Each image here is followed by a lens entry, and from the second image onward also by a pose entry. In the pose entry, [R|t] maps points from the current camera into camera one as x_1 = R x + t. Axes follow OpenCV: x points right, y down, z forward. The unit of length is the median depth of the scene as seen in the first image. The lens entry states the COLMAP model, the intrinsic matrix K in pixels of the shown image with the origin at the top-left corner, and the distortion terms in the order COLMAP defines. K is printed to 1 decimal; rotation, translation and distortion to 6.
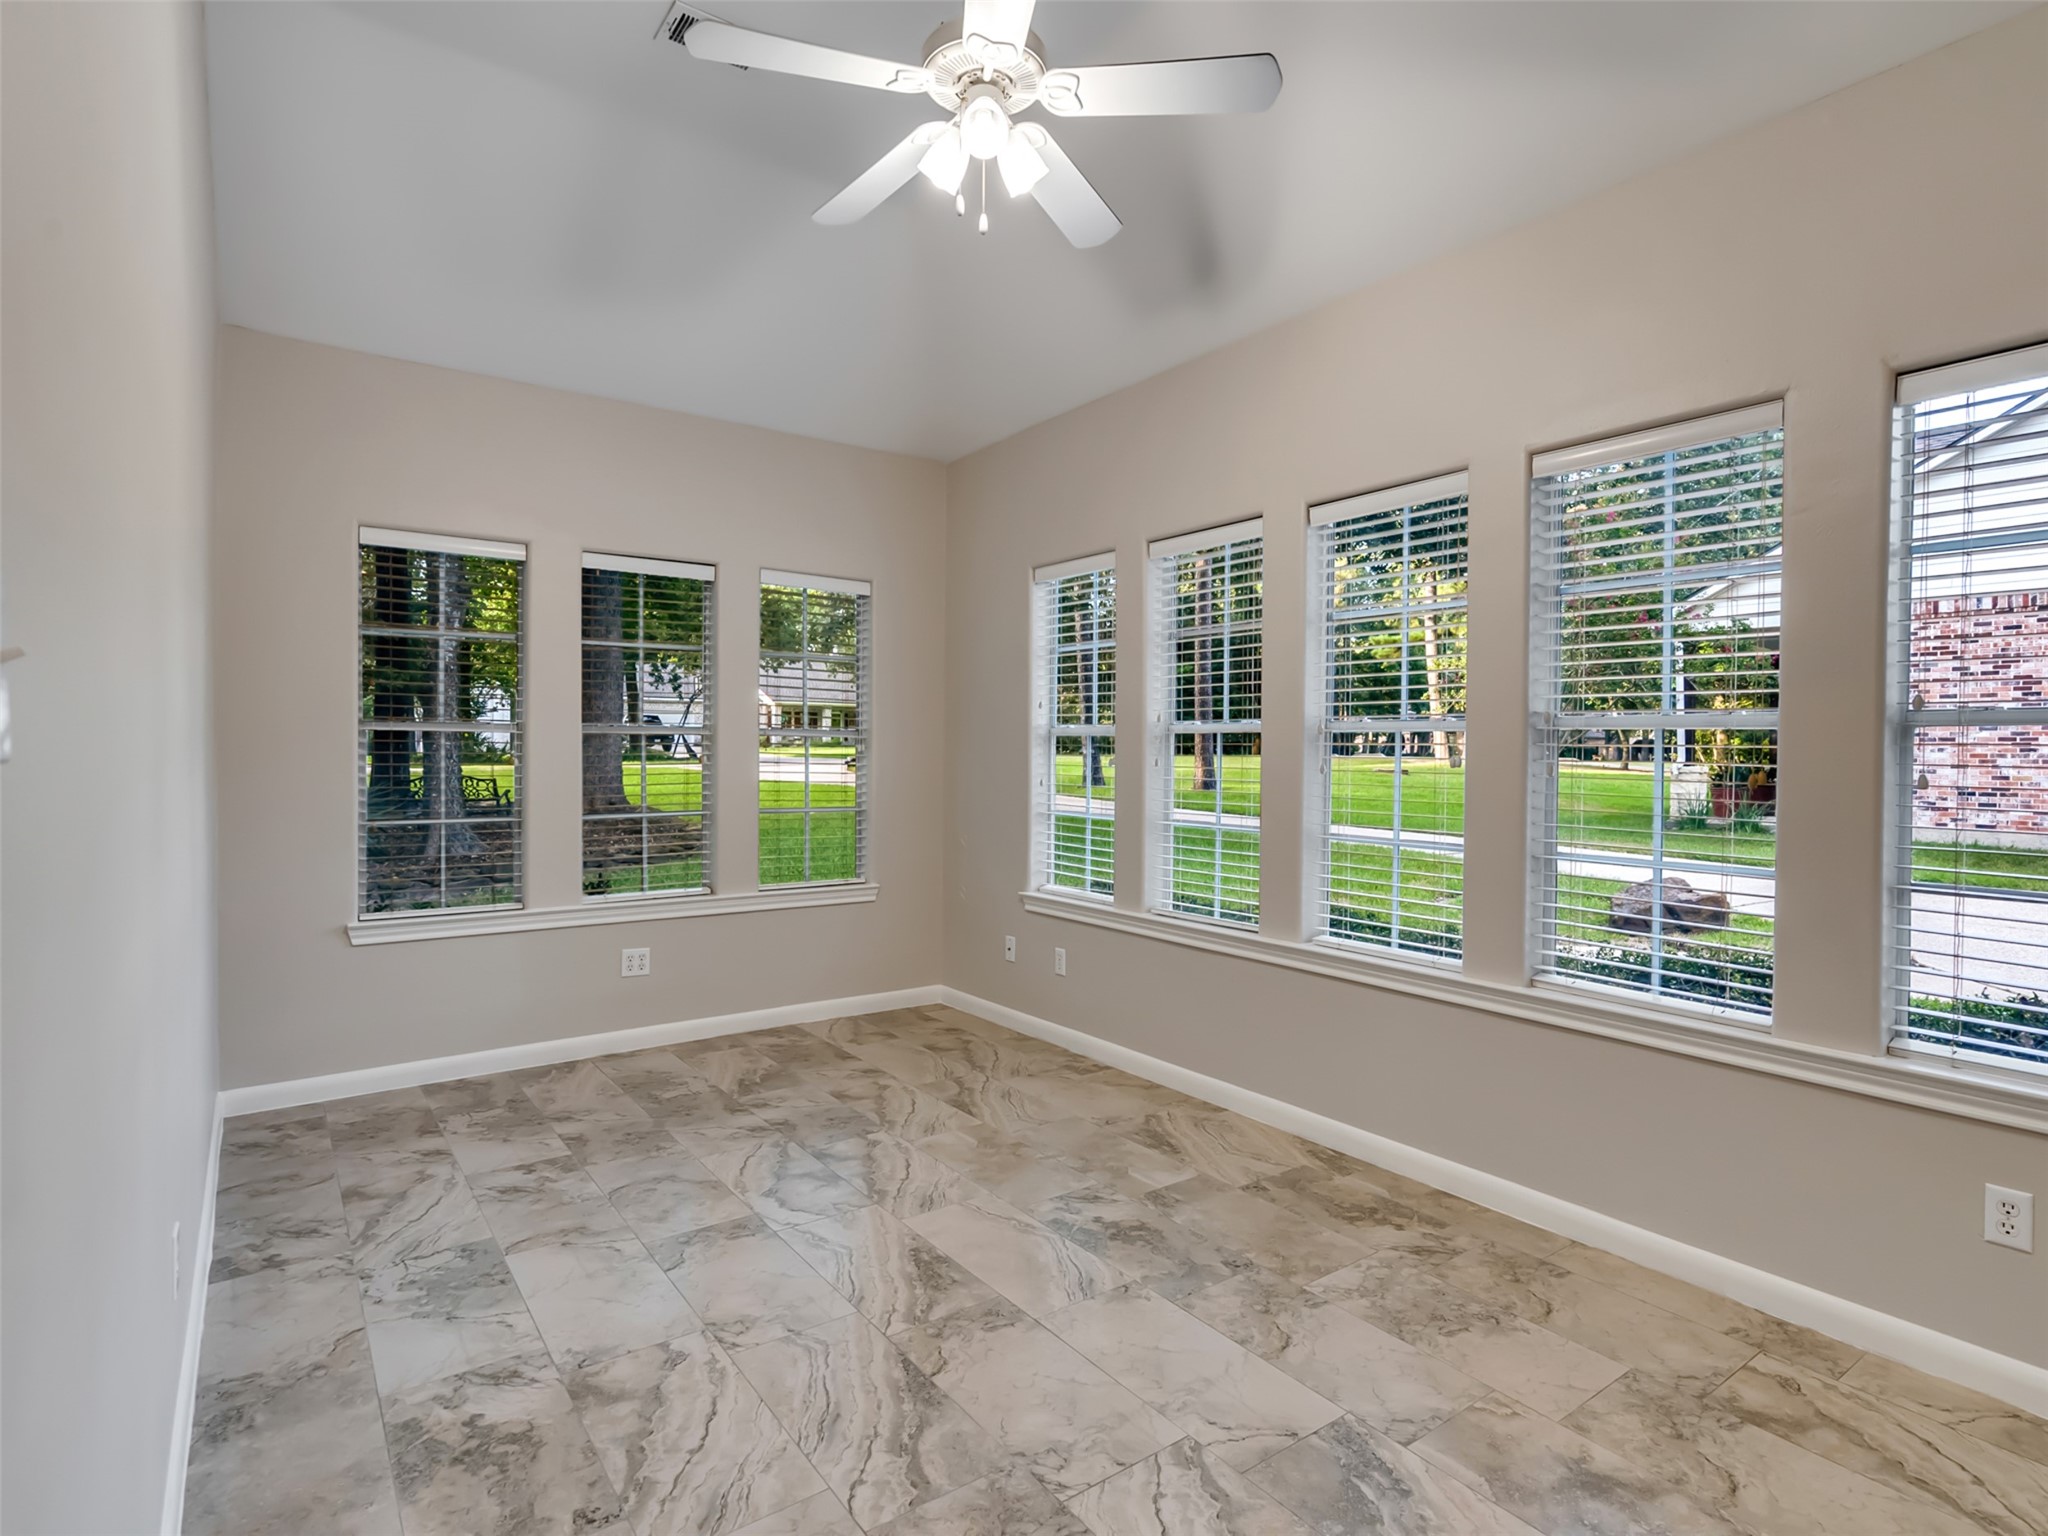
lens RADIAL K [[1047.9, 0, 1014.7], [0, 1047.9, 763.6], [0, 0, 1]] dist [-0.006112, 0.002932]
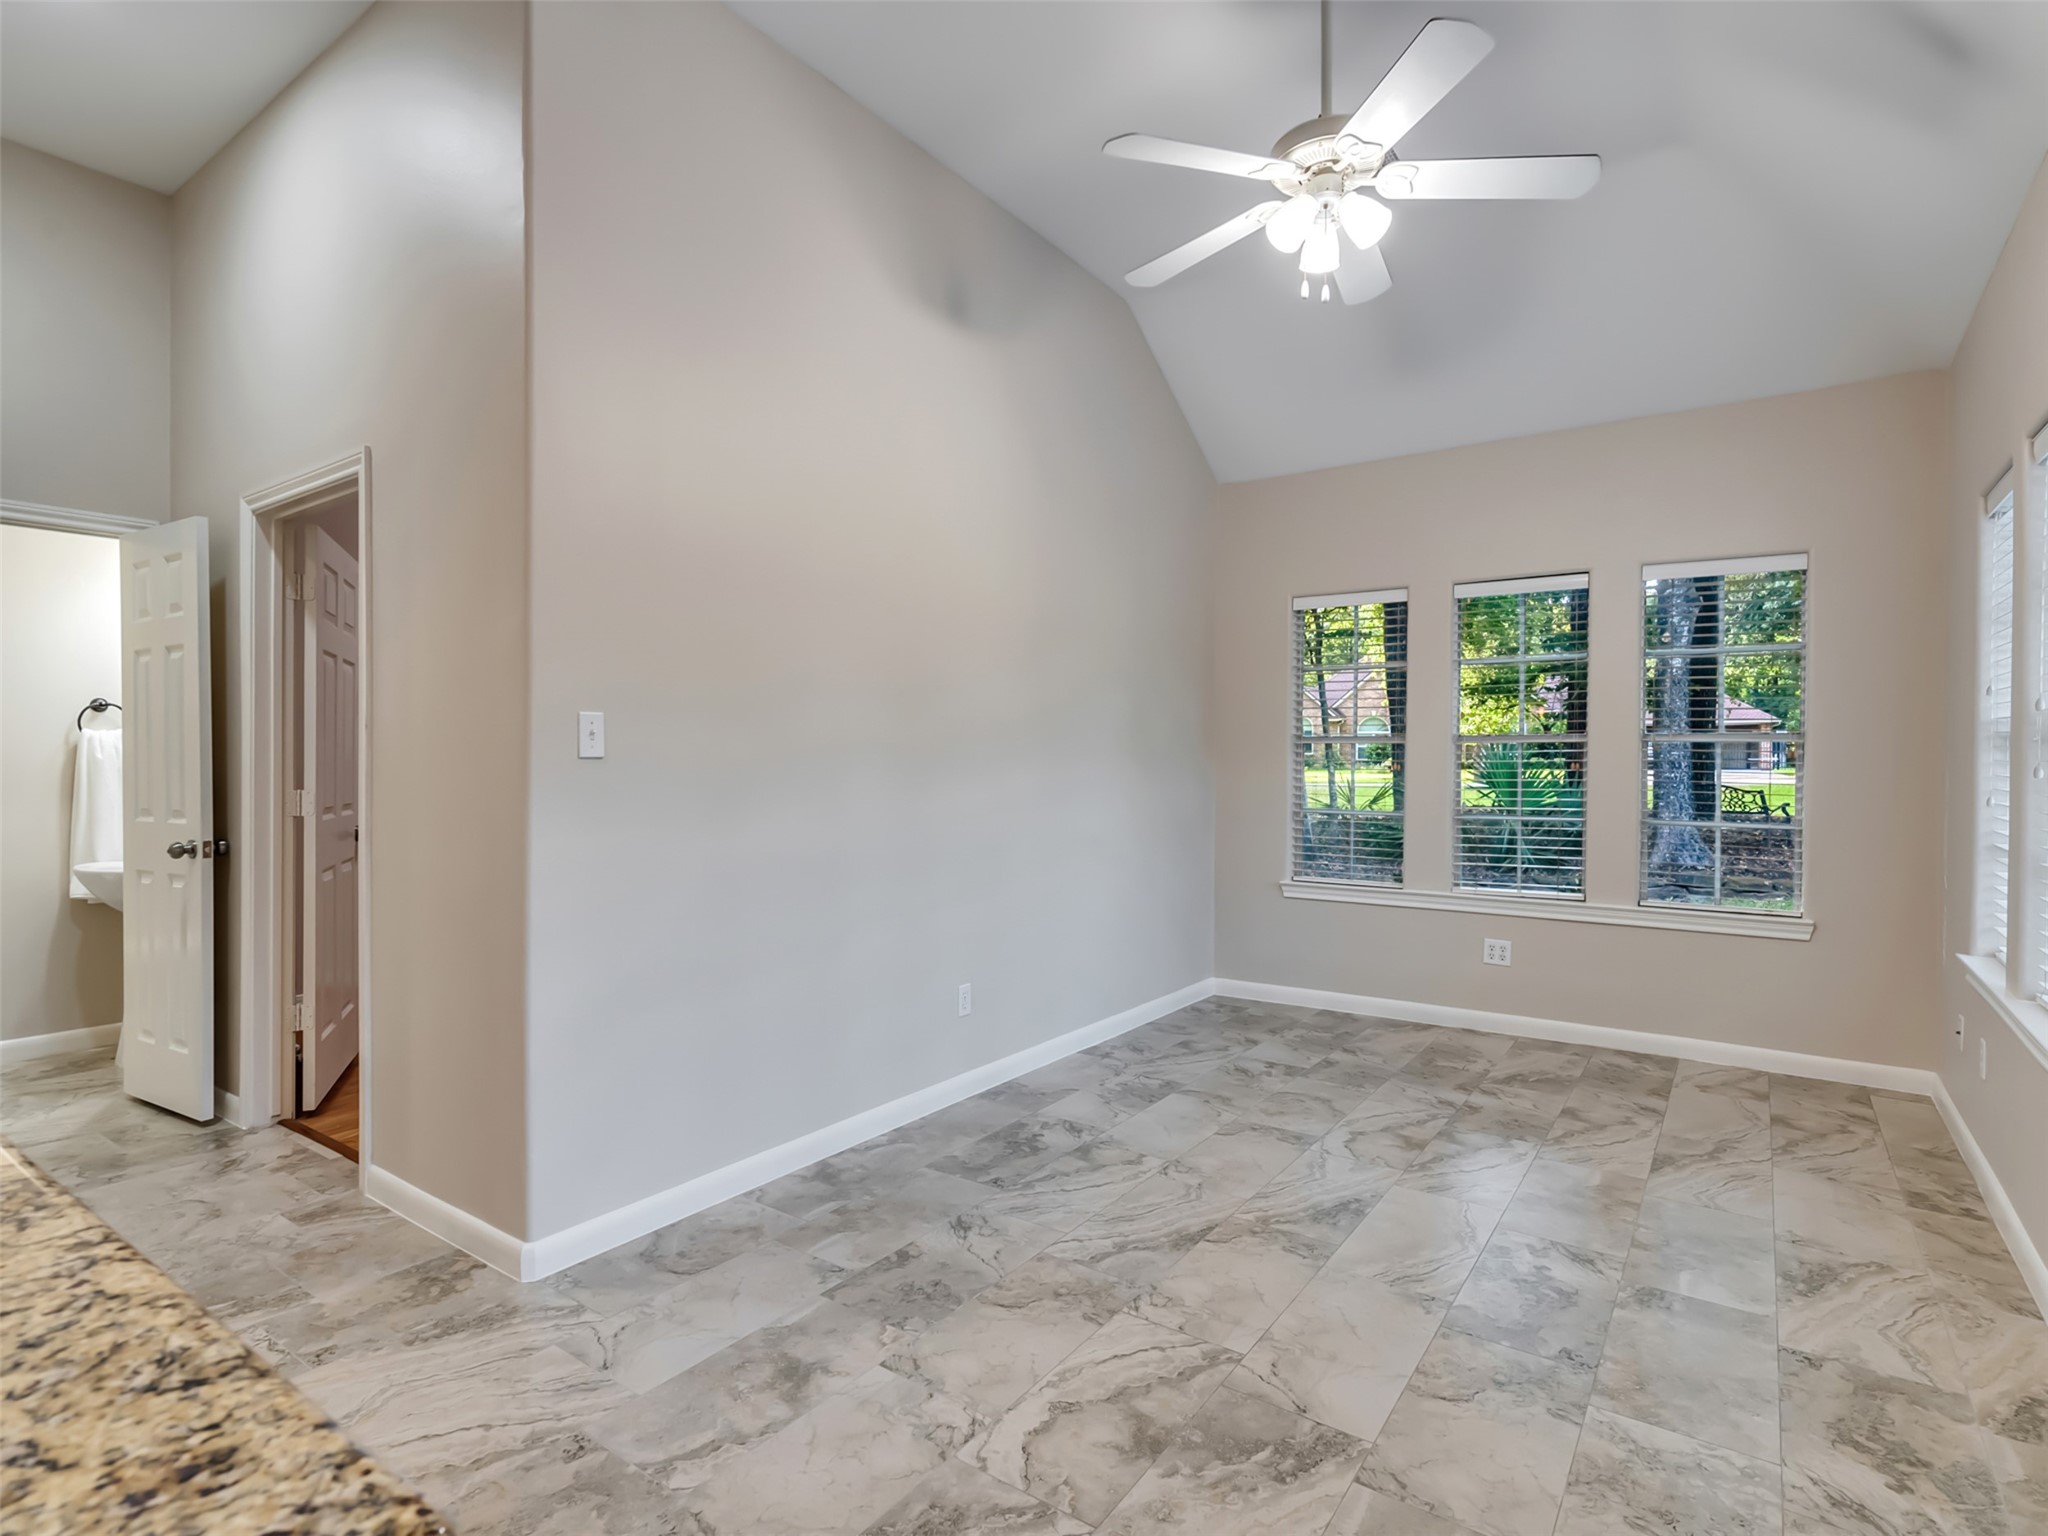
lens RADIAL K [[1047.9, 0, 1005.8], [0, 1047.9, 772.0], [0, 0, 1]] dist [-0.006112, 0.002932]
pose [[0.315504, 0.007339, -0.948896, 0.798854], [-0.010553, 0.999935, 0.004225, 0.004993], [0.948866, 0.008681, 0.315561, 0.268790]]
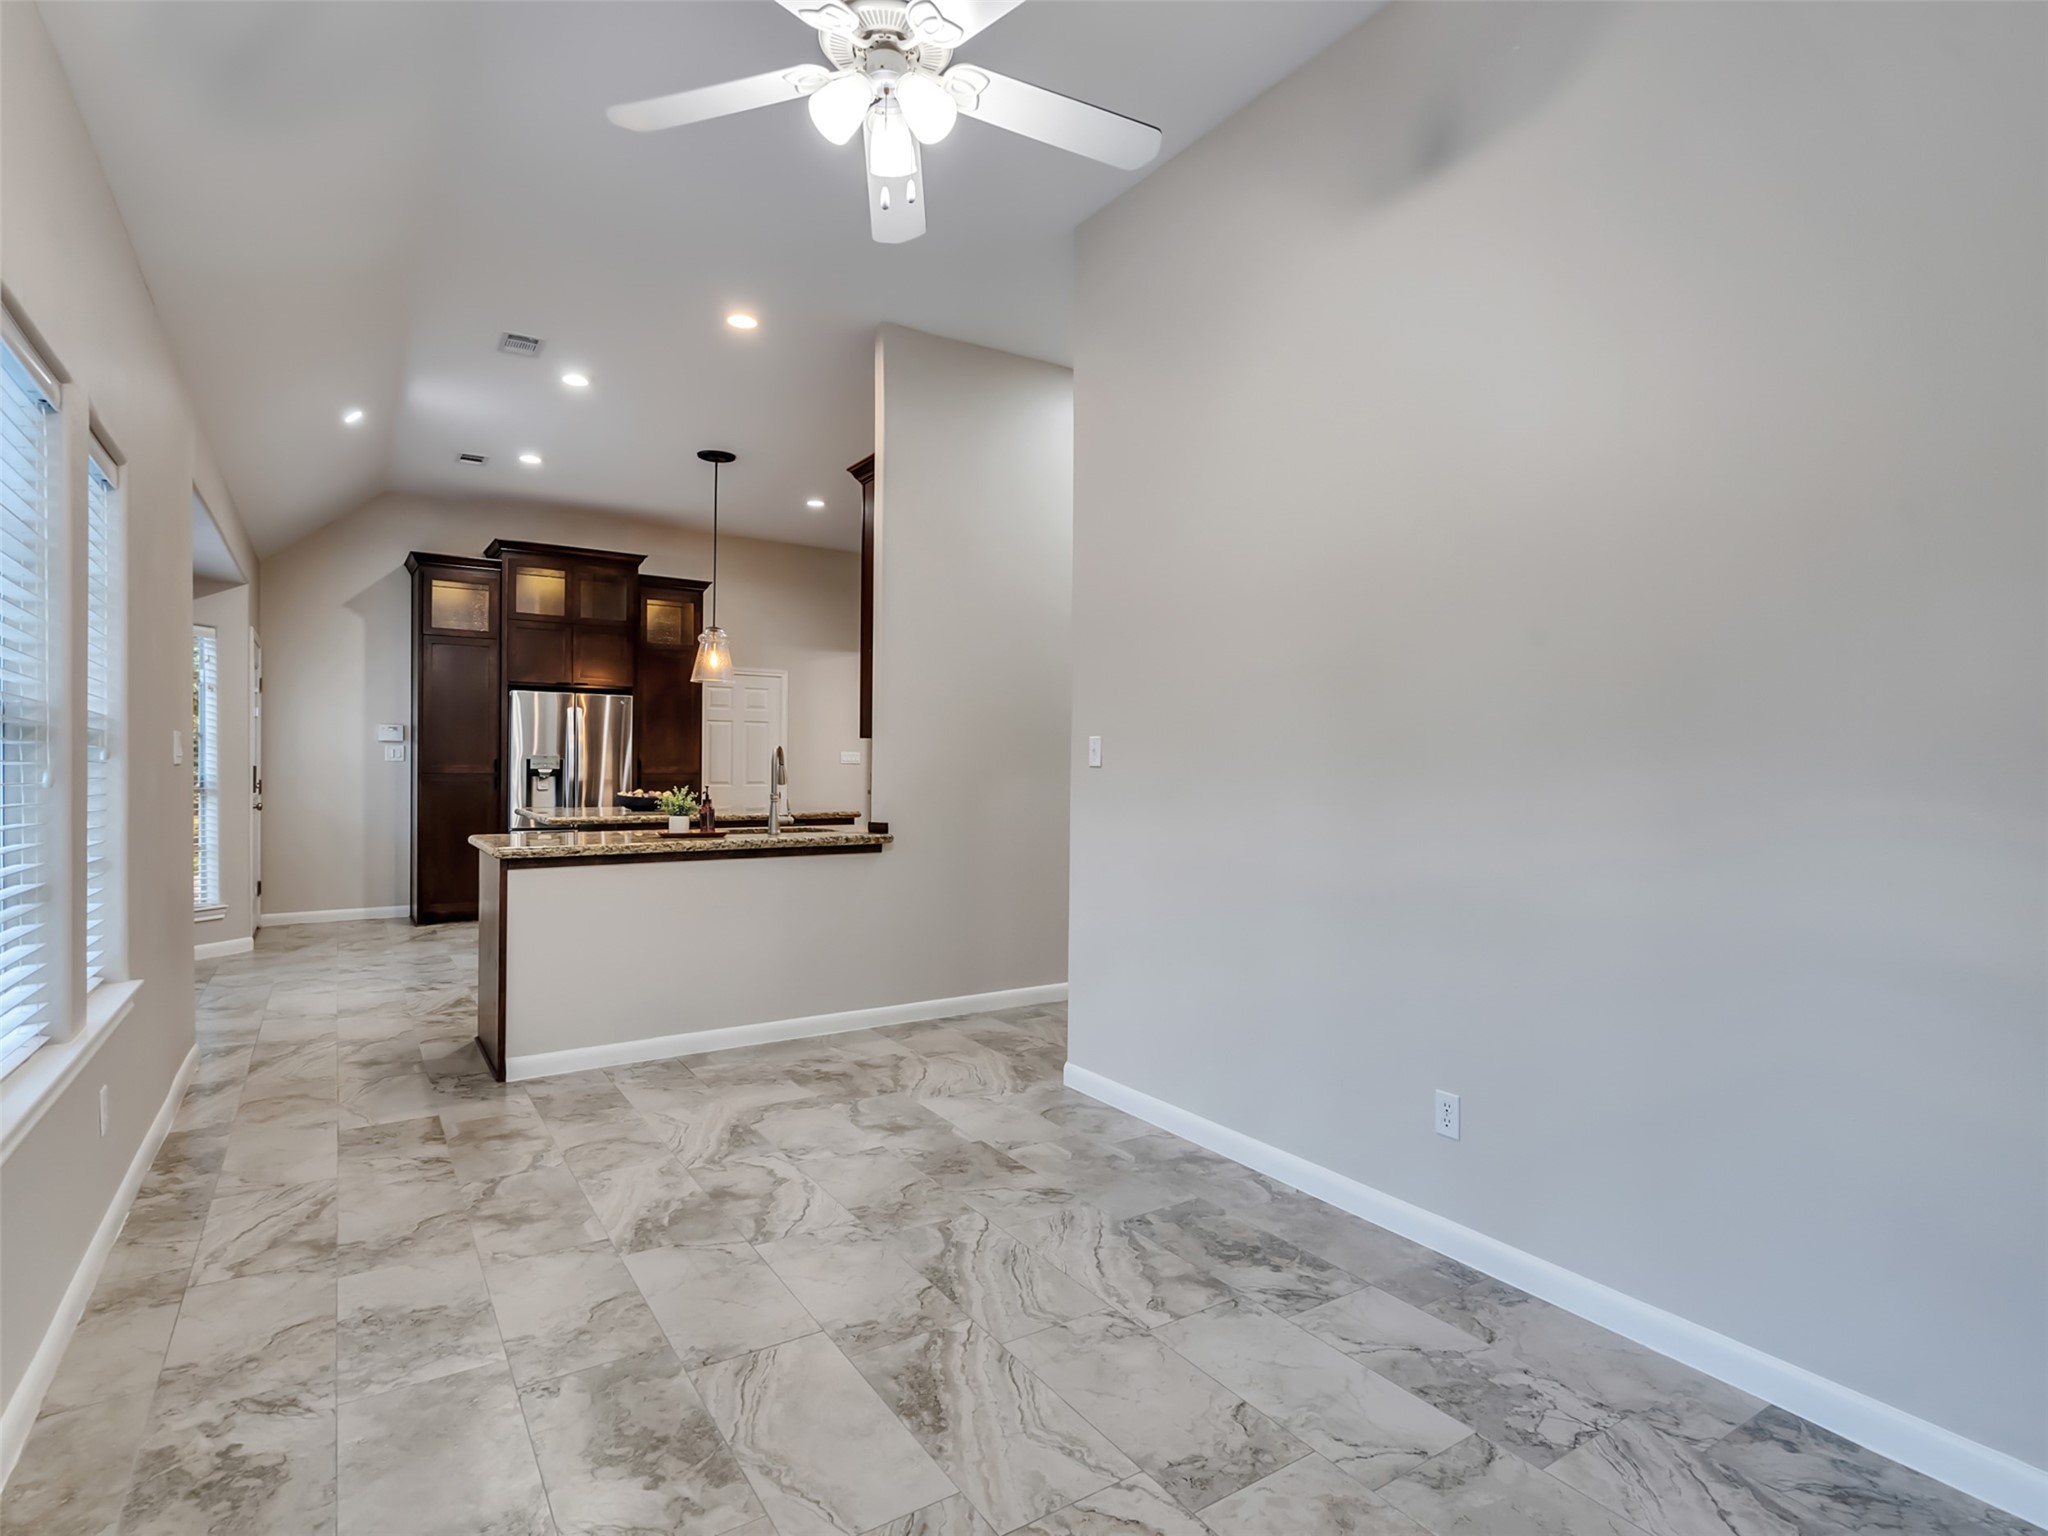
lens RADIAL K [[1047.9, 0, 1012.0], [0, 1047.9, 763.1], [0, 0, 1]] dist [-0.006112, 0.002932]
pose [[-0.998580, -0.015610, 0.050928, -0.167763], [-0.015072, 0.999827, 0.010916, -0.018530], [-0.051090, 0.010133, -0.998643, 1.641638]]
